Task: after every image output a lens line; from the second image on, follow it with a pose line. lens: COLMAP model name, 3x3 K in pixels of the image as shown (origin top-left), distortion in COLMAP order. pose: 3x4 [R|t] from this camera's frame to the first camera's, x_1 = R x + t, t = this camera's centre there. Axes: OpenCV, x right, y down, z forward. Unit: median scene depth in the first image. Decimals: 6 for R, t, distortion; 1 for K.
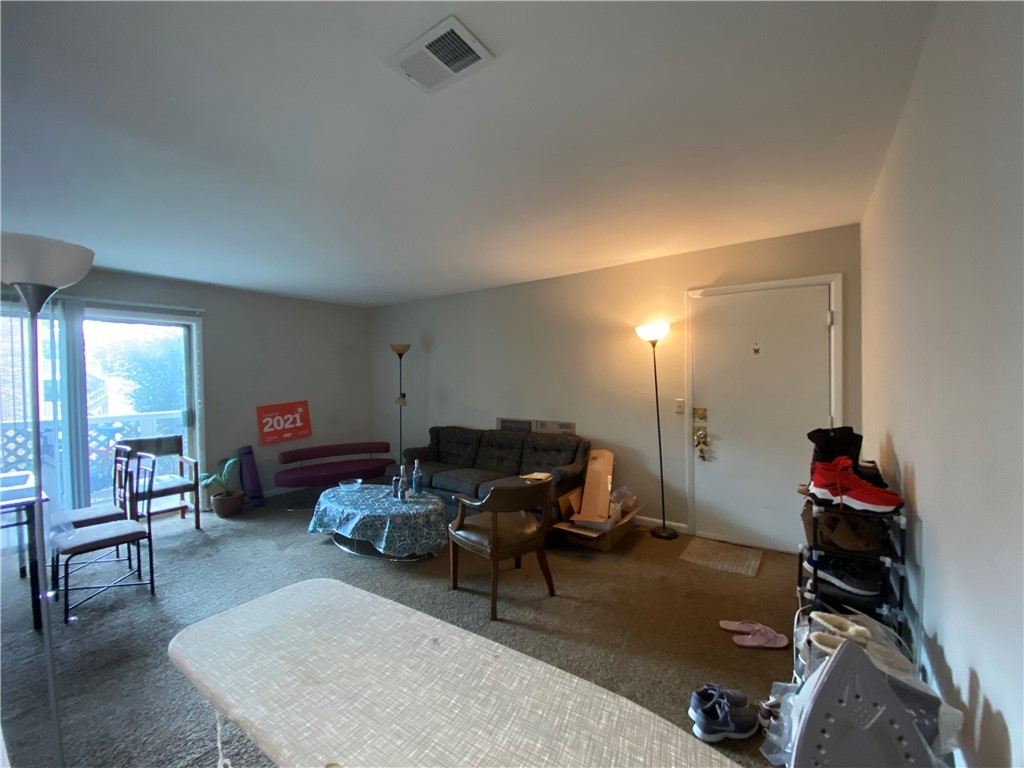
lens RADIAL K [[411.5, 0, 512.0], [0, 411.5, 384.0], [0, 0, 1]] dist [-0.000065, -0.000069]
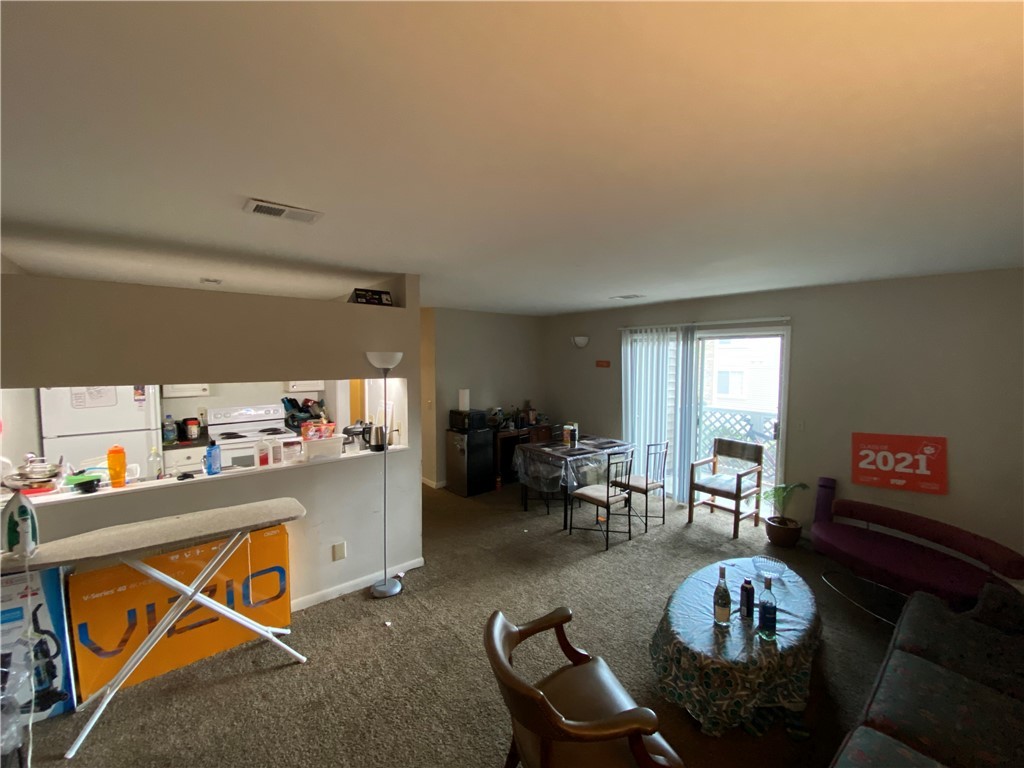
lens RADIAL K [[411.5, 0, 512.0], [0, 411.5, 384.0], [0, 0, 1]] dist [-0.000065, -0.000069]
pose [[-0.260834, 0.072650, -0.962646, 0.277738], [-0.018360, 0.996611, 0.080188, -0.083869], [0.965209, 0.038590, -0.258616, 0.572739]]
